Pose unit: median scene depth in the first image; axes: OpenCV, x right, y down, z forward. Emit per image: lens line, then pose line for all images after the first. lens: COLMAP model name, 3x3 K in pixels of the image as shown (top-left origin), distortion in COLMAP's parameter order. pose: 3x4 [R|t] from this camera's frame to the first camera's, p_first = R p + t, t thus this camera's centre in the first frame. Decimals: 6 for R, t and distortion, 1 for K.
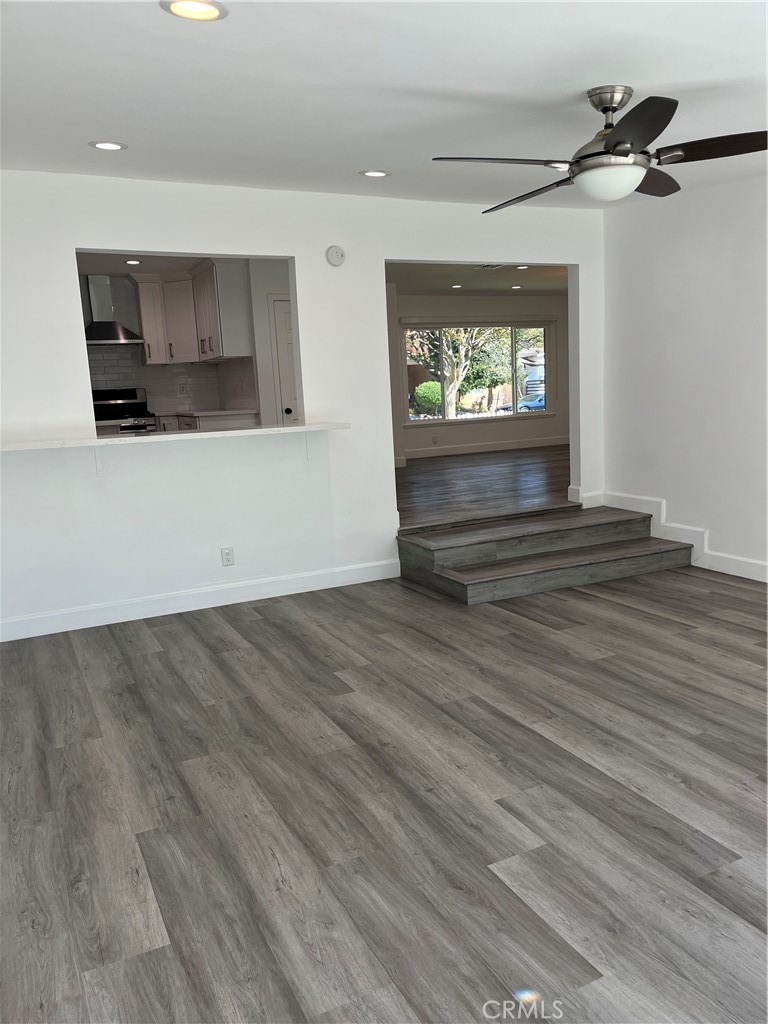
lens RADIAL K [[772.2, 0, 392.2], [0, 772.2, 515.9], [0, 0, 1]] dist [0.068916, -0.094299]
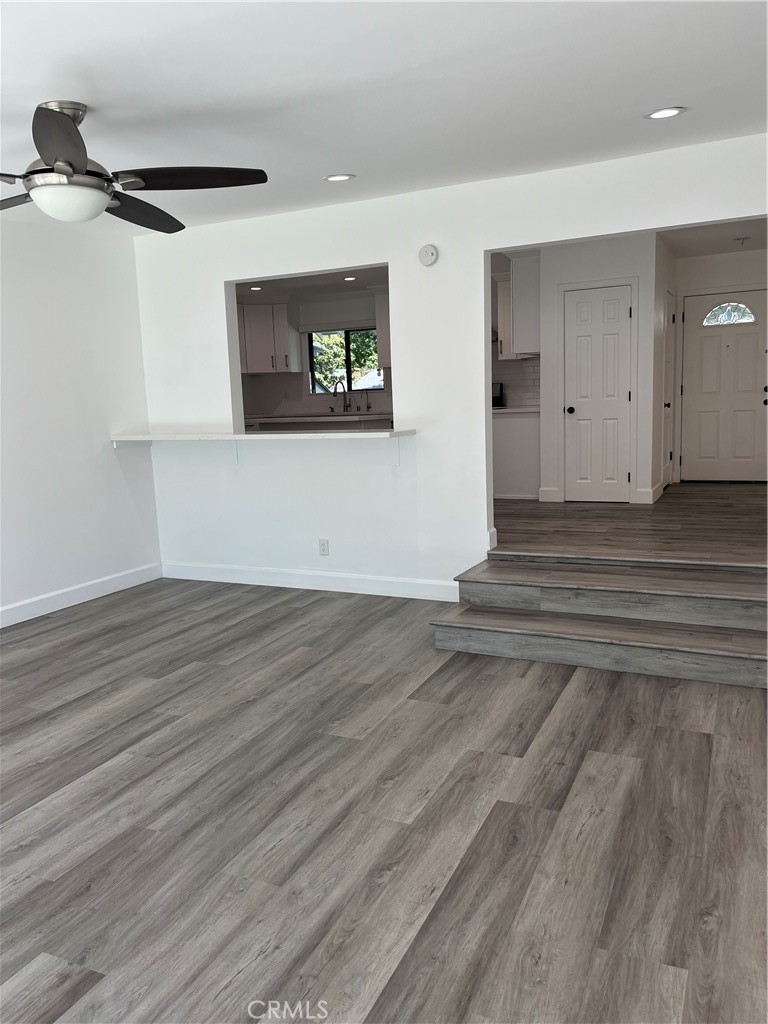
lens RADIAL K [[746.0, 0, 381.7], [0, 746.0, 545.9], [0, 0, 1]] dist [0.066842, -0.078880]
pose [[0.623056, 0.173430, -0.762708, 0.806756], [-0.113973, 0.984831, 0.130834, -0.123684], [0.773829, 0.005411, 0.633371, 0.464397]]
